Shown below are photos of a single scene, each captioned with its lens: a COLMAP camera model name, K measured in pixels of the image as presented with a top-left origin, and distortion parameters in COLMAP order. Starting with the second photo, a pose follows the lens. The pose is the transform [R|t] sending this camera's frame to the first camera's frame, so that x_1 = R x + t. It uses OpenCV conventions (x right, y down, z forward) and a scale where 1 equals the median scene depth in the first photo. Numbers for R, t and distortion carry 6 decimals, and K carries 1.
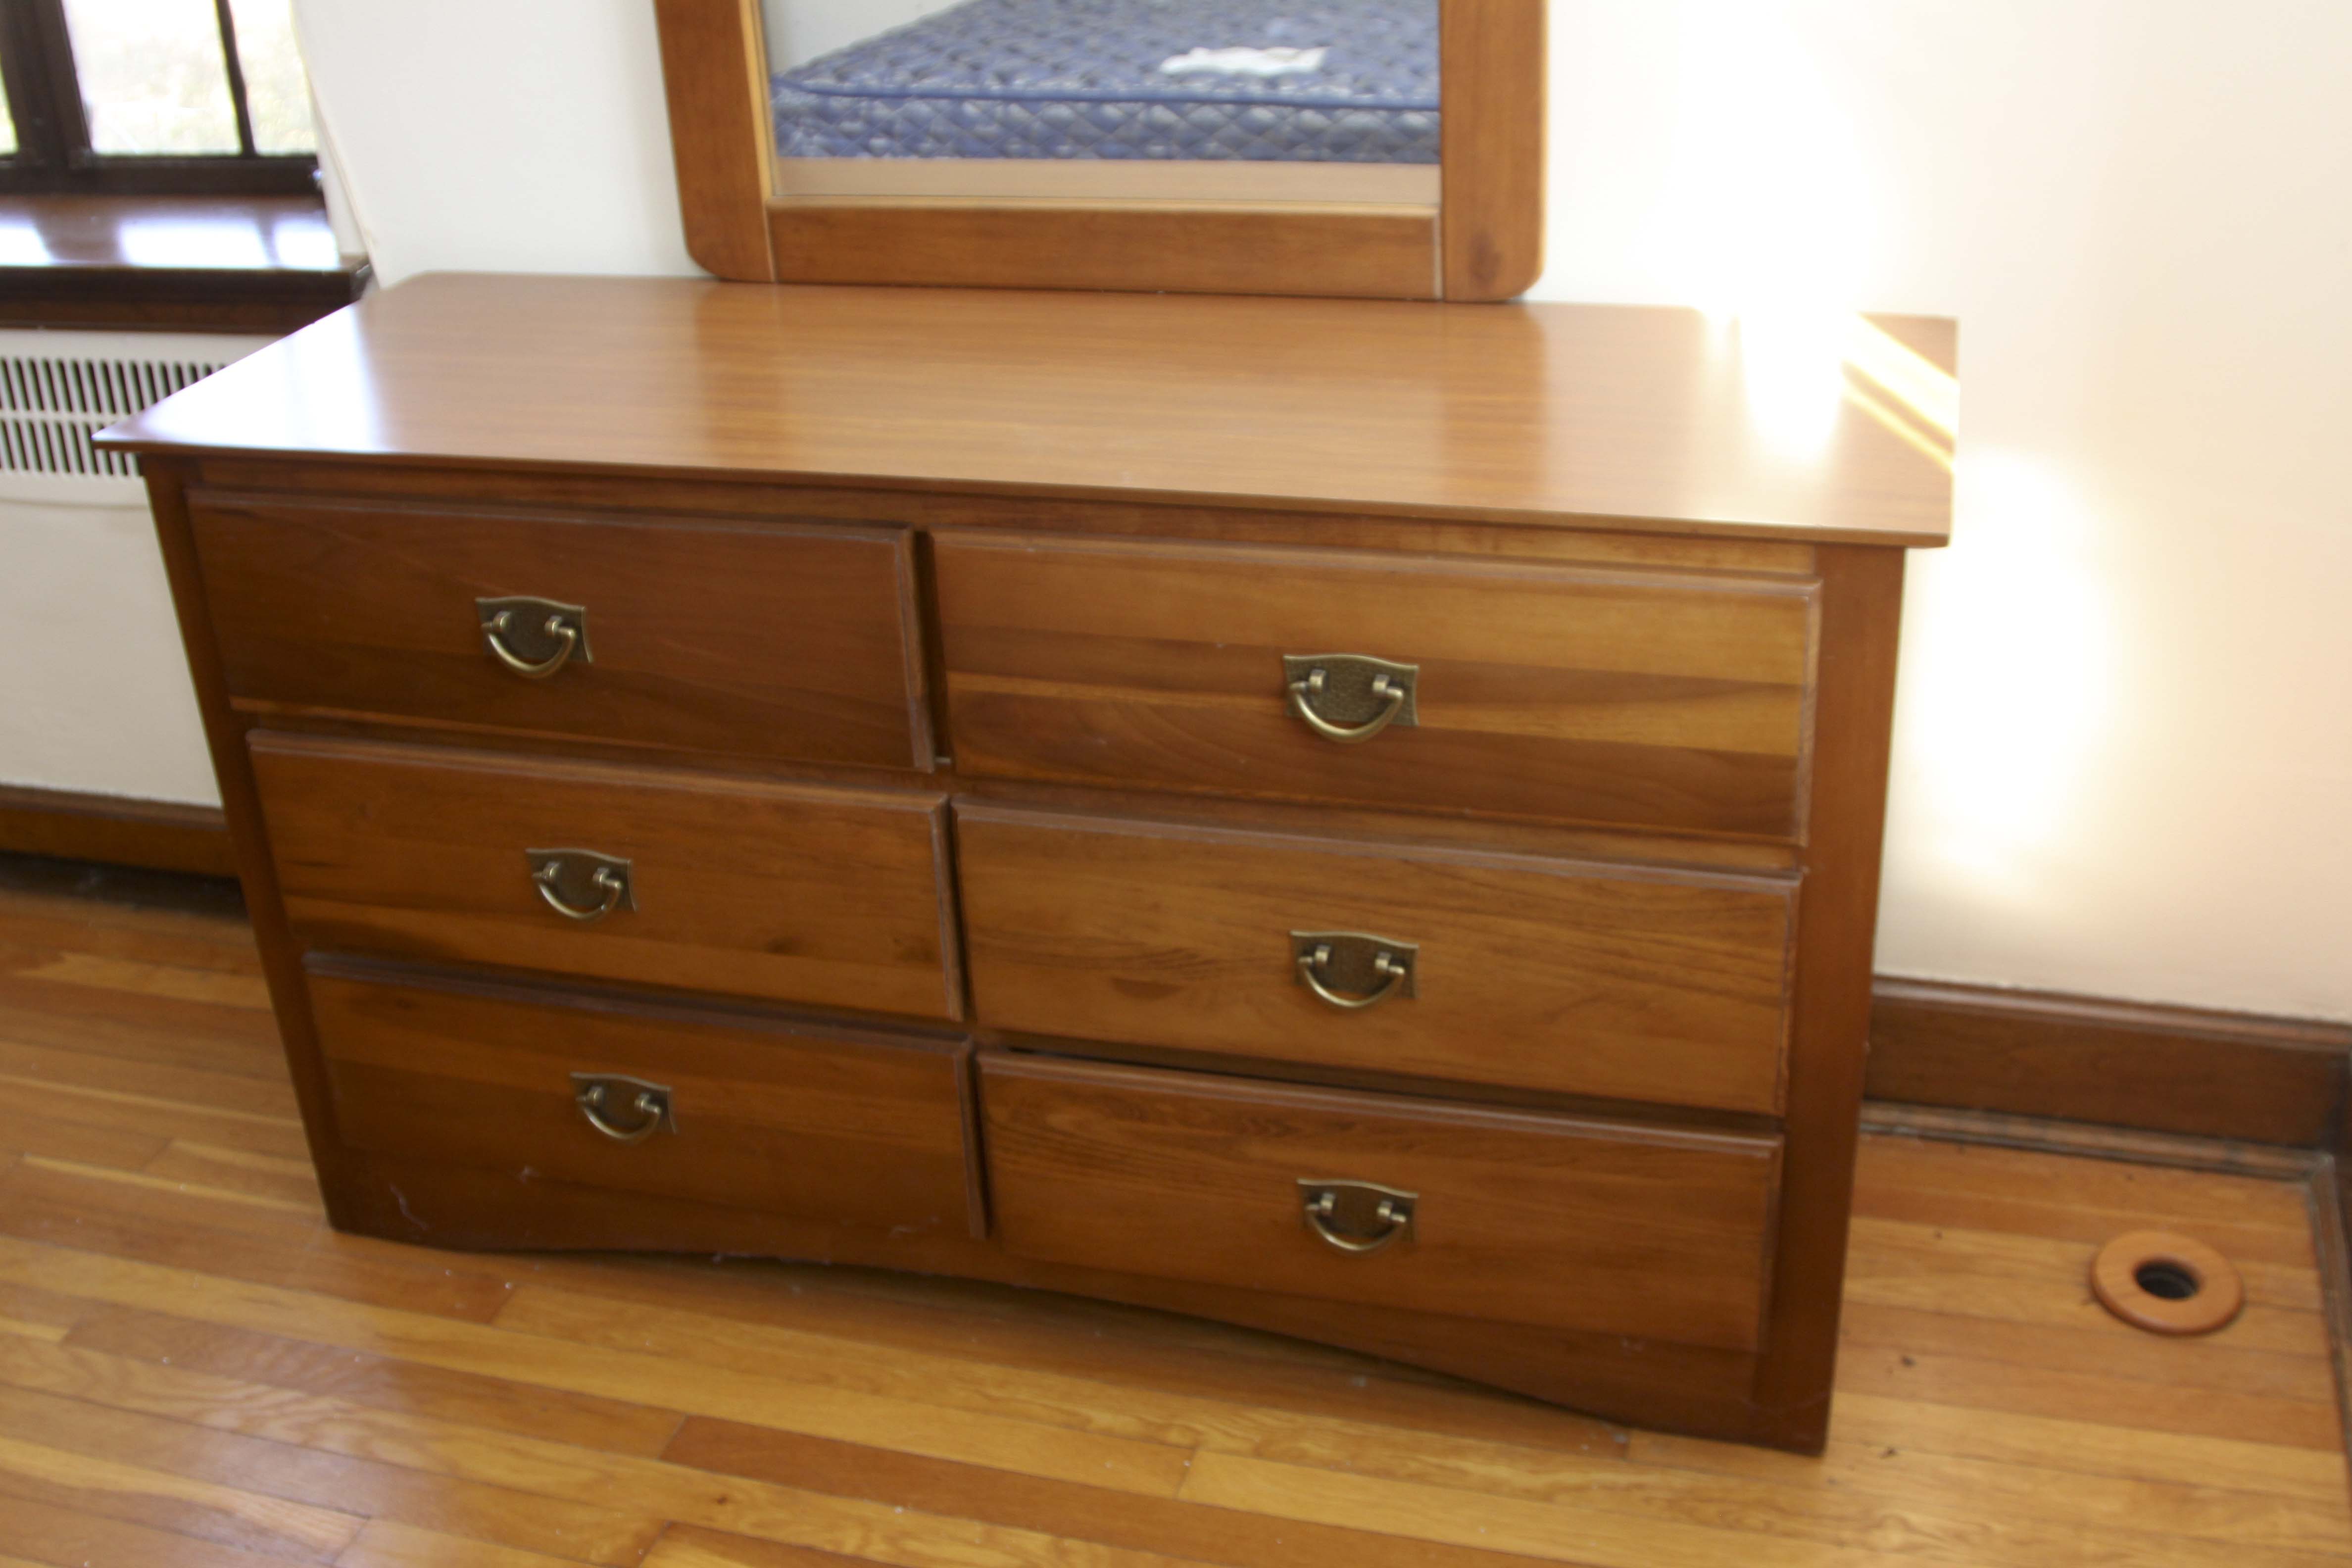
lens RADIAL K [[2488.4, 0, 1178.7], [0, 2488.4, 791.9], [0, 0, 1]] dist [-0.117177, 0.000000]
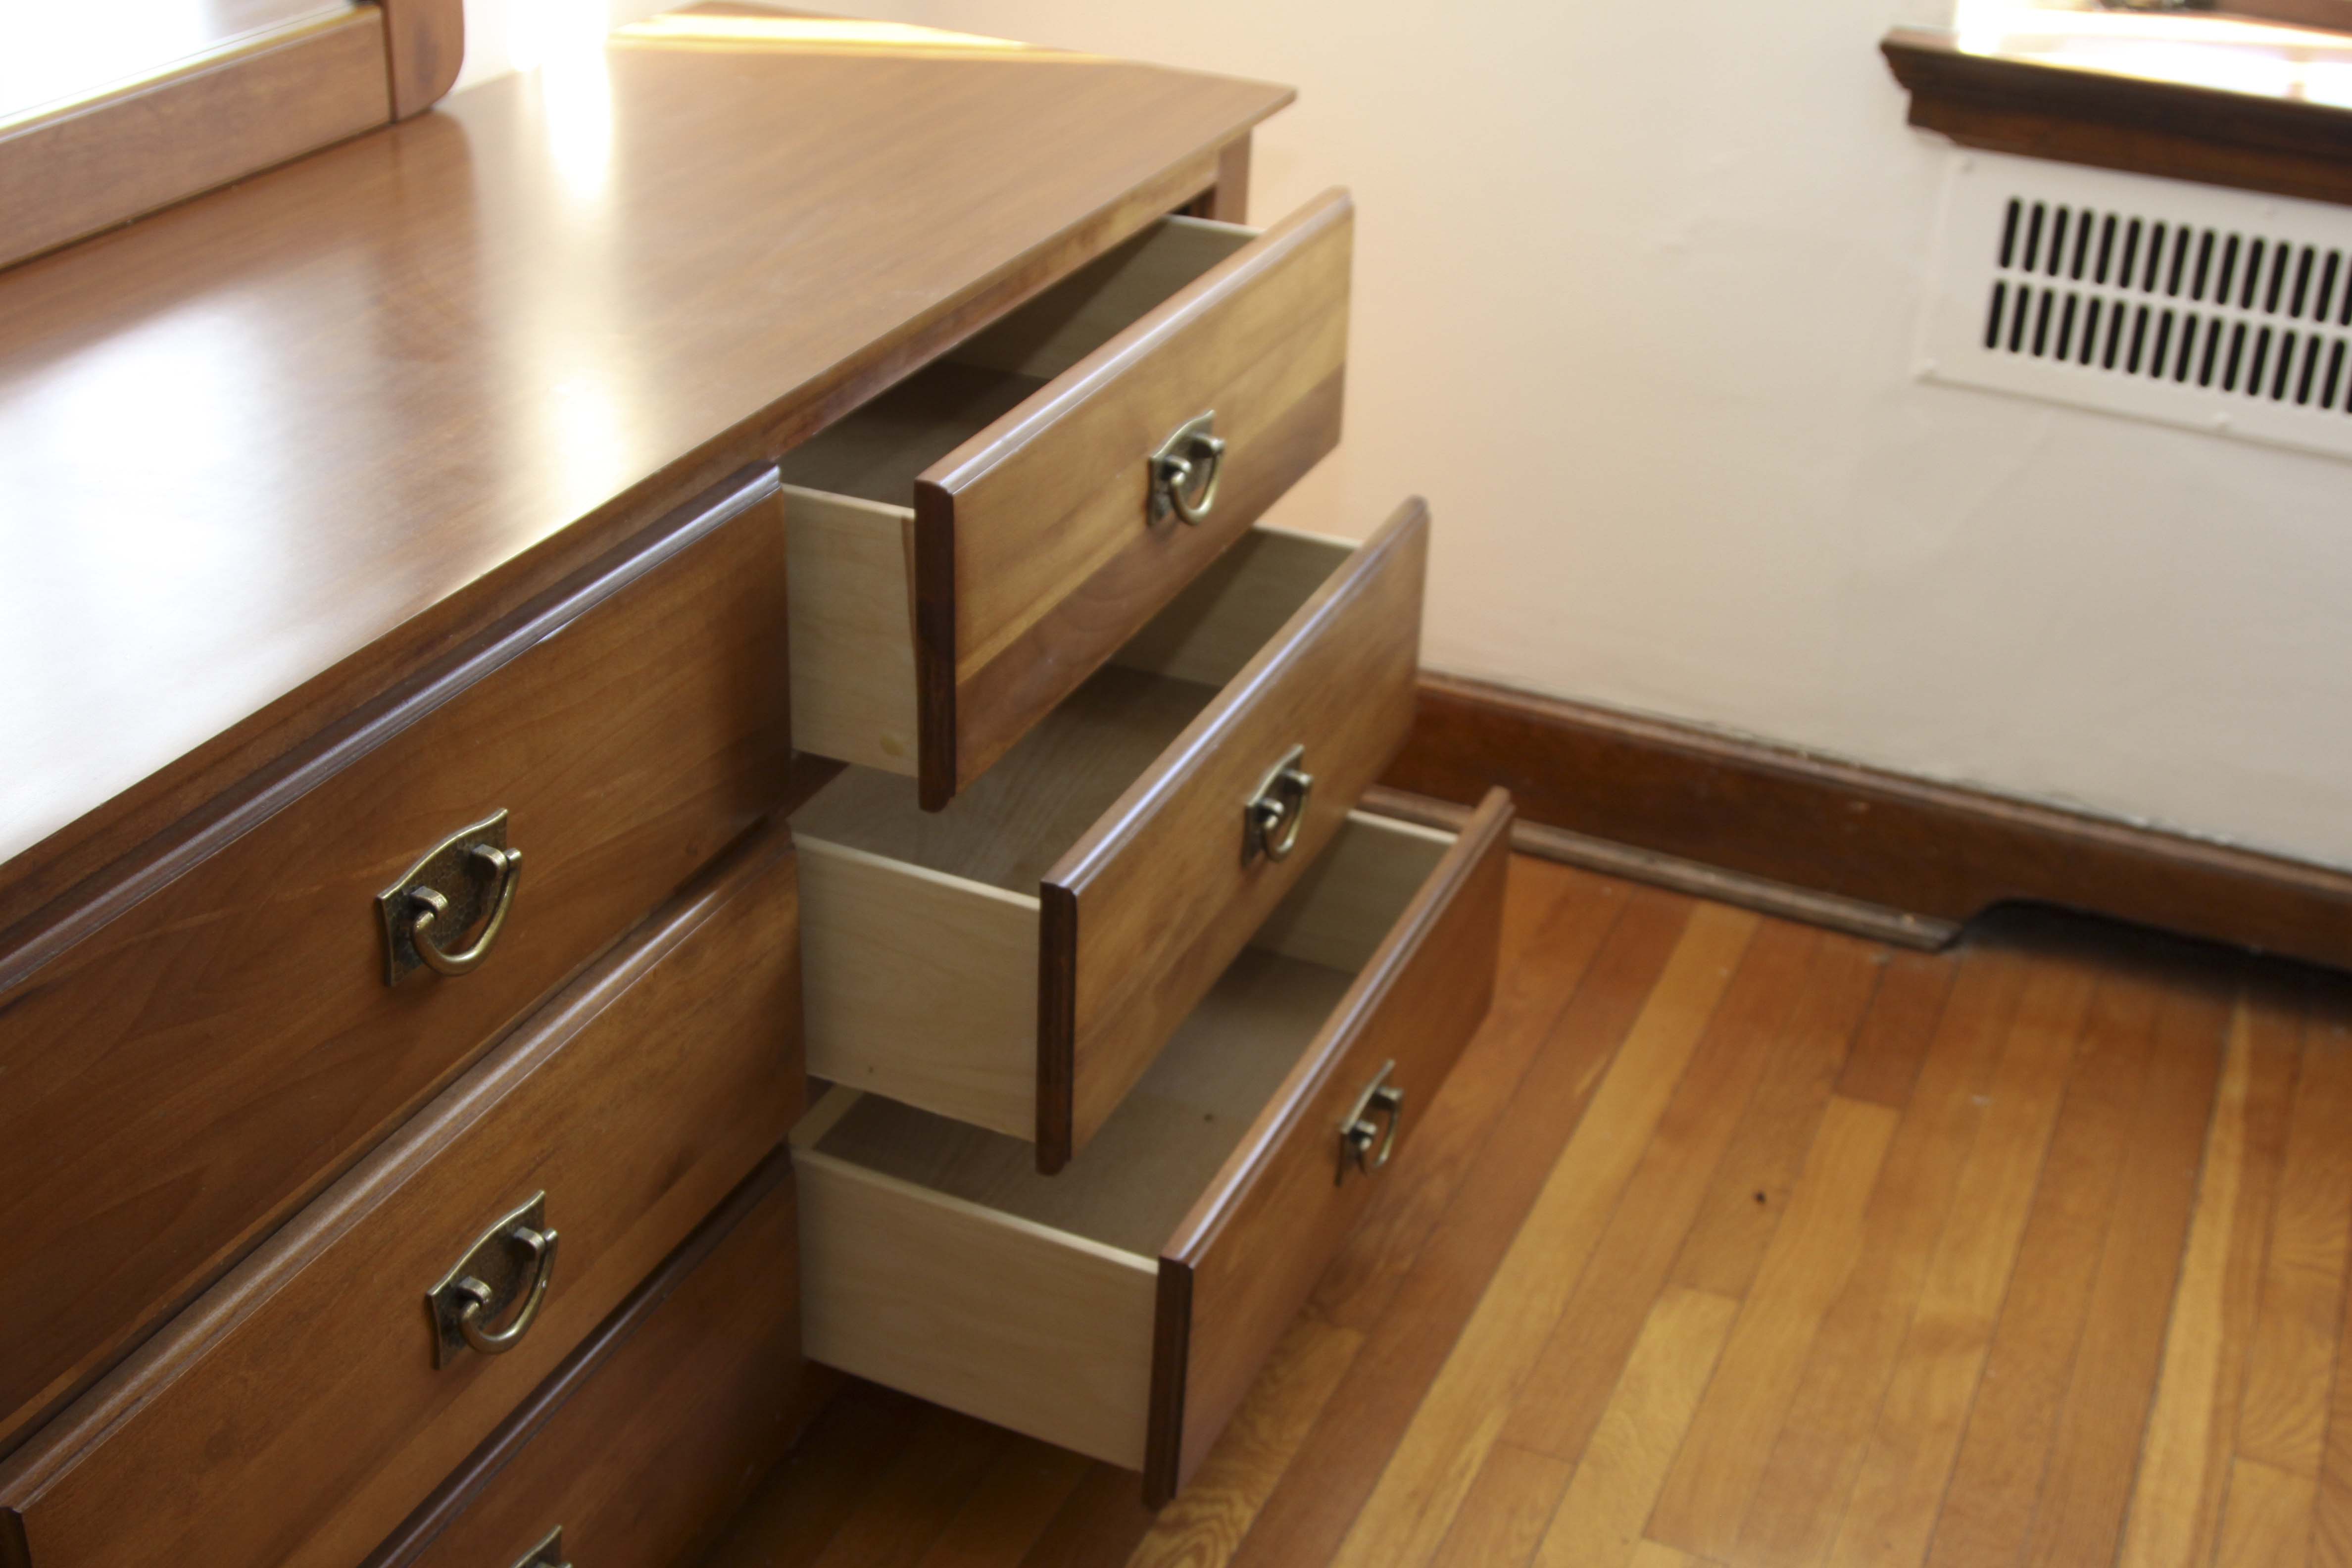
lens RADIAL K [[2865.9, 0, 1227.6], [0, 2865.9, 811.0], [0, 0, 1]] dist [-0.077950, 0.000000]
pose [[0.108365, -0.424186, 0.899068, -0.835229], [0.392763, 0.849083, 0.353263, -0.247195], [-0.913233, 0.314840, 0.258615, 0.648607]]
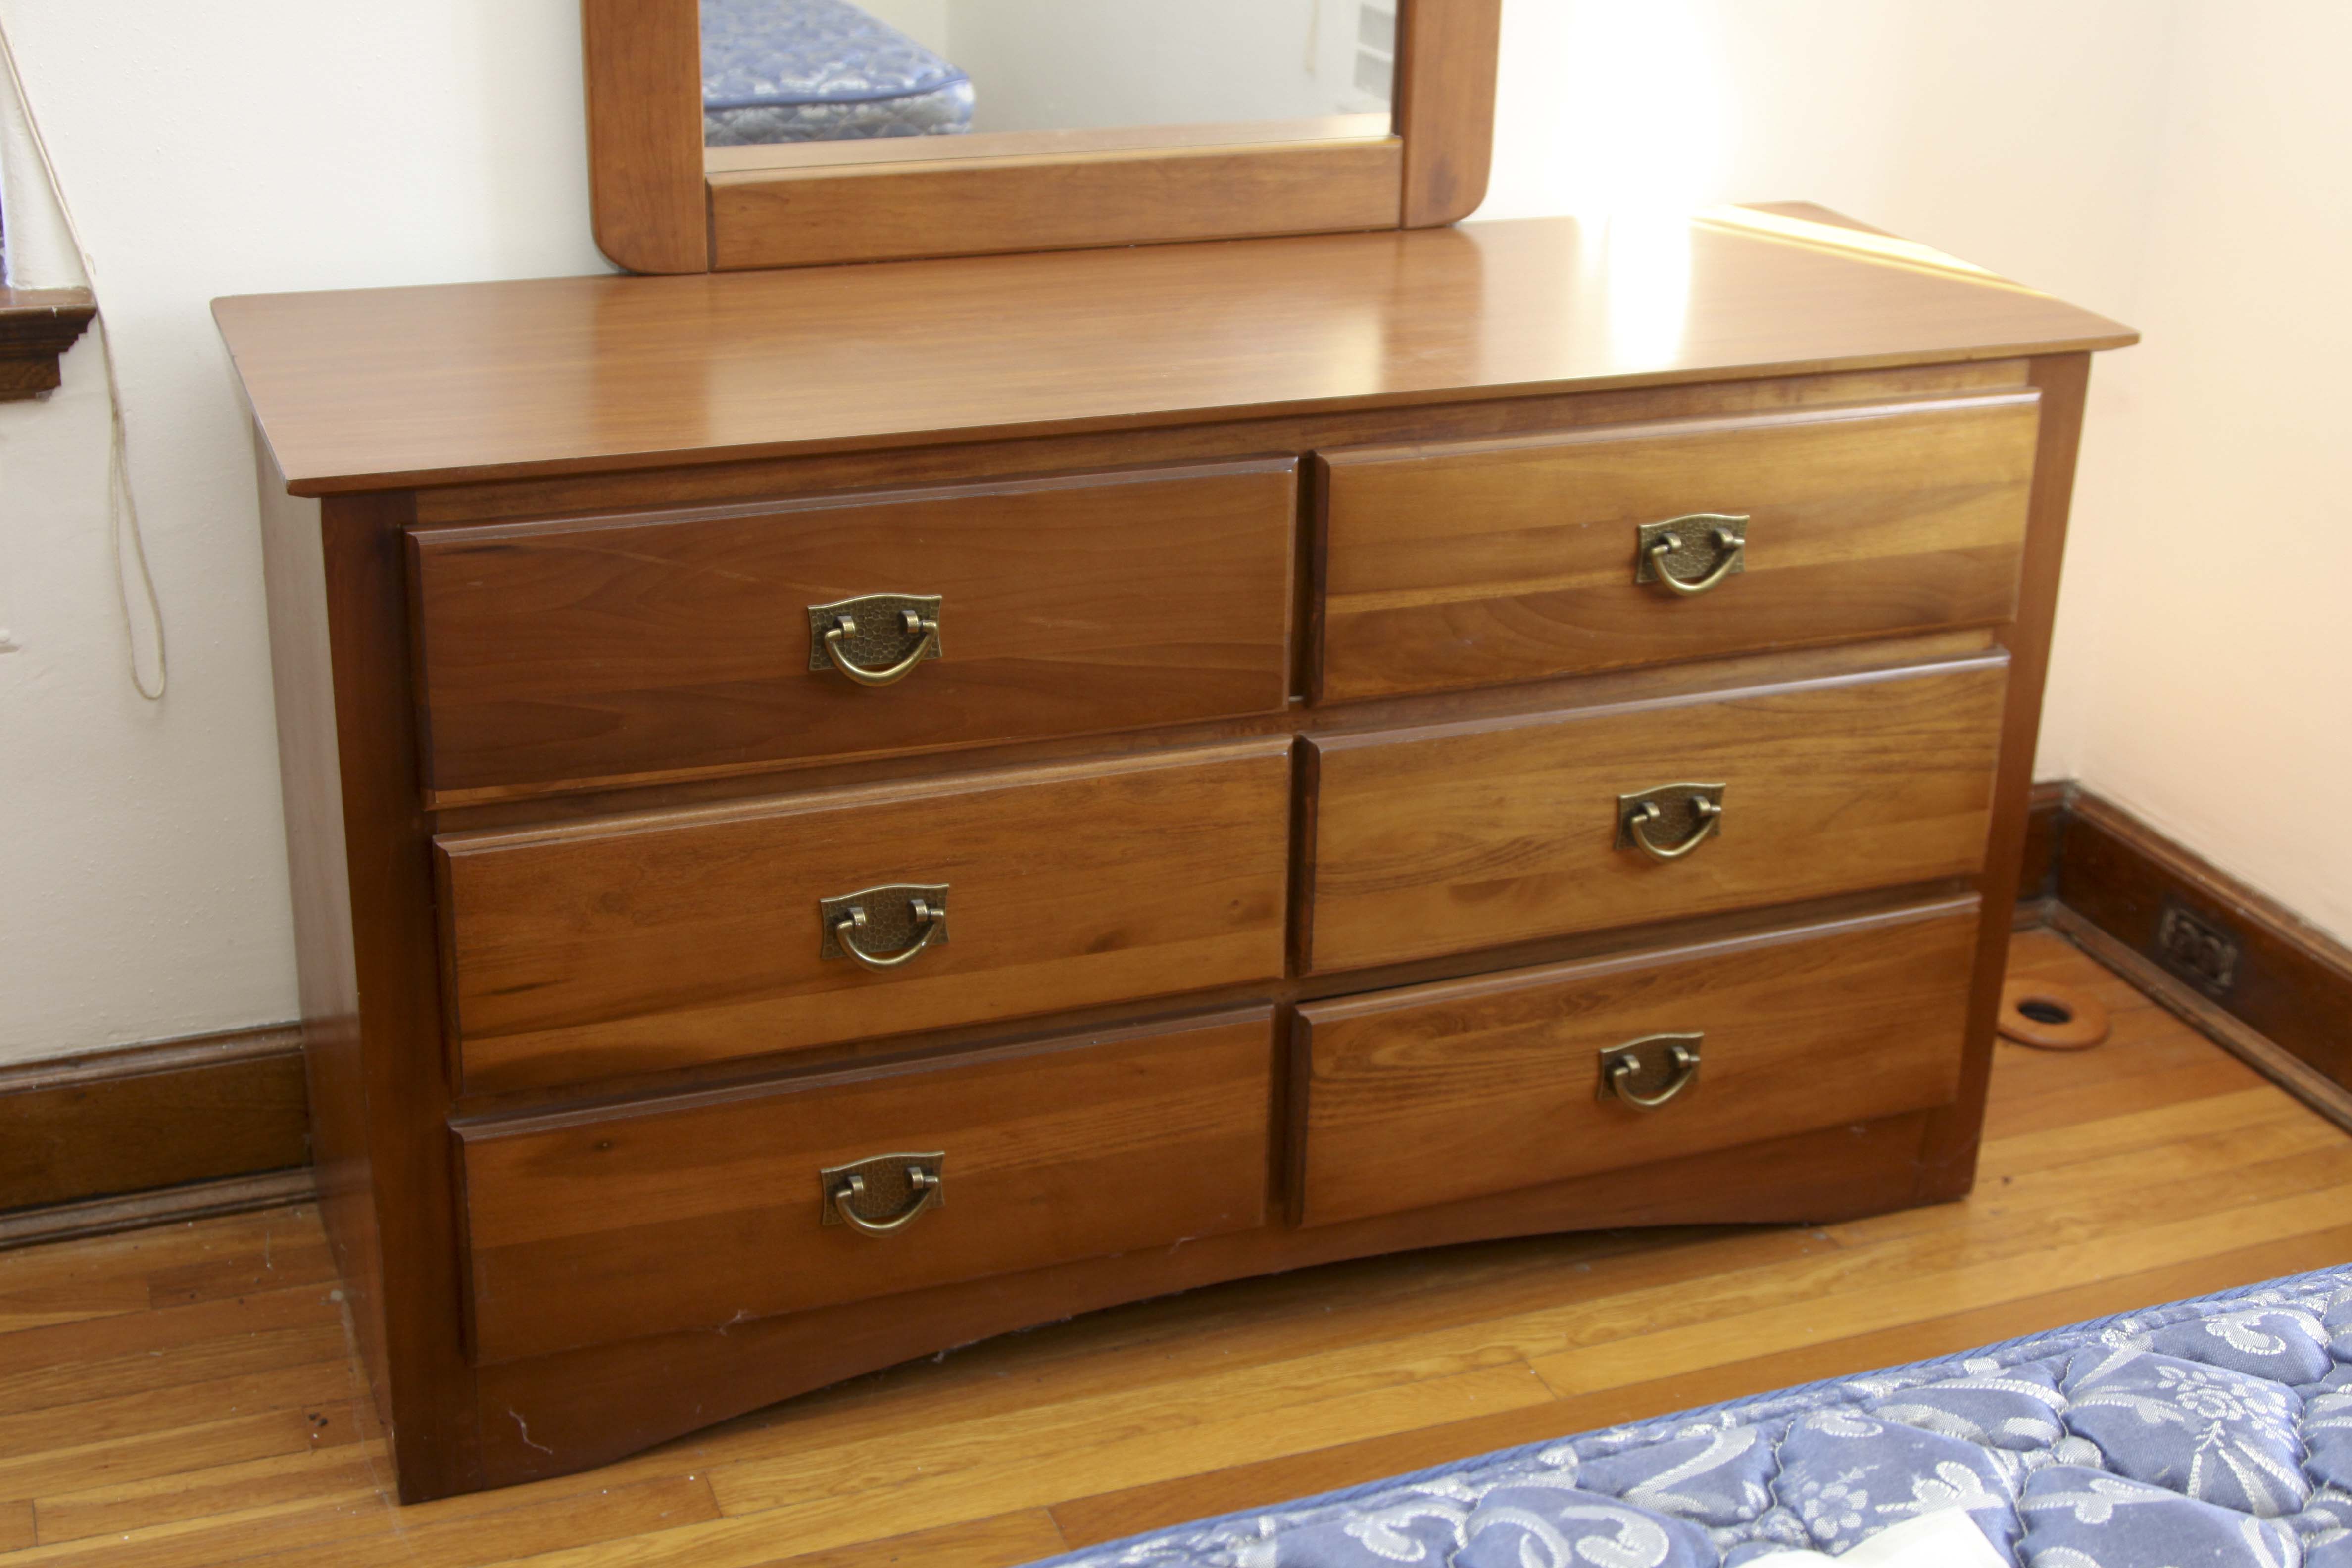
lens RADIAL K [[3103.2, 0, 1207.0], [0, 3103.2, 765.4], [0, 0, 1]] dist [-0.057851, 0.000000]
pose [[0.785701, -0.167031, 0.595630, -0.836425], [0.215957, 0.976340, -0.011077, 0.019379], [-0.579687, 0.137334, 0.803183, 0.040977]]
